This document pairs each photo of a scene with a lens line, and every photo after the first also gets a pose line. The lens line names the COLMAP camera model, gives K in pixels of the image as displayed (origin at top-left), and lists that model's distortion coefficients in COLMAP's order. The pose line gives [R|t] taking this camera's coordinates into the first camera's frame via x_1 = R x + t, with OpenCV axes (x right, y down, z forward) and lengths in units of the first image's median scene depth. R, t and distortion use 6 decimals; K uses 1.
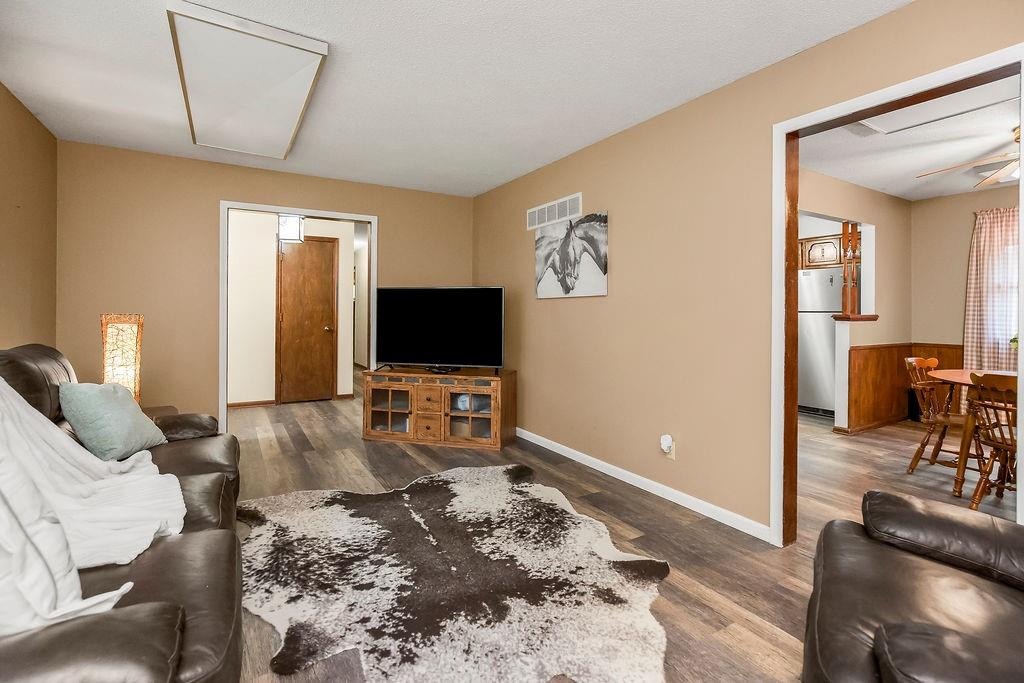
lens RADIAL K [[478.1, 0, 518.8], [0, 478.1, 312.6], [0, 0, 1]] dist [-0.008801, 0.002183]
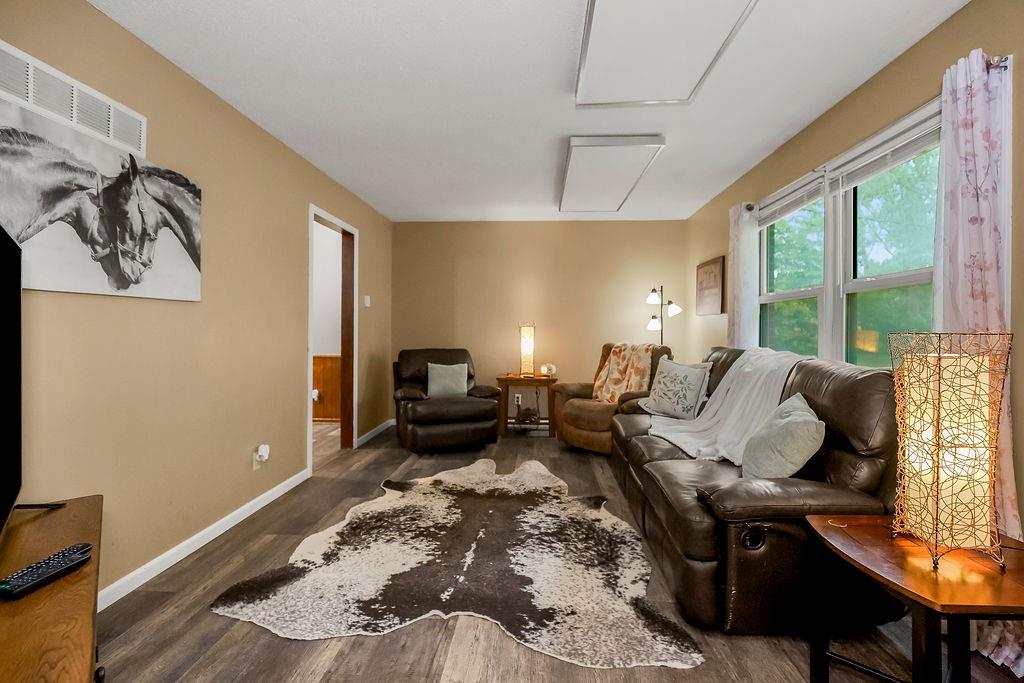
lens RADIAL K [[478.1, 0, 510.8], [0, 478.1, 334.3], [0, 0, 1]] dist [-0.008801, 0.002183]
pose [[-0.816680, -0.010855, 0.576988, -0.828550], [-0.002905, 0.999888, 0.014699, 0.002028], [-0.577083, 0.010328, -0.816620, 1.773389]]
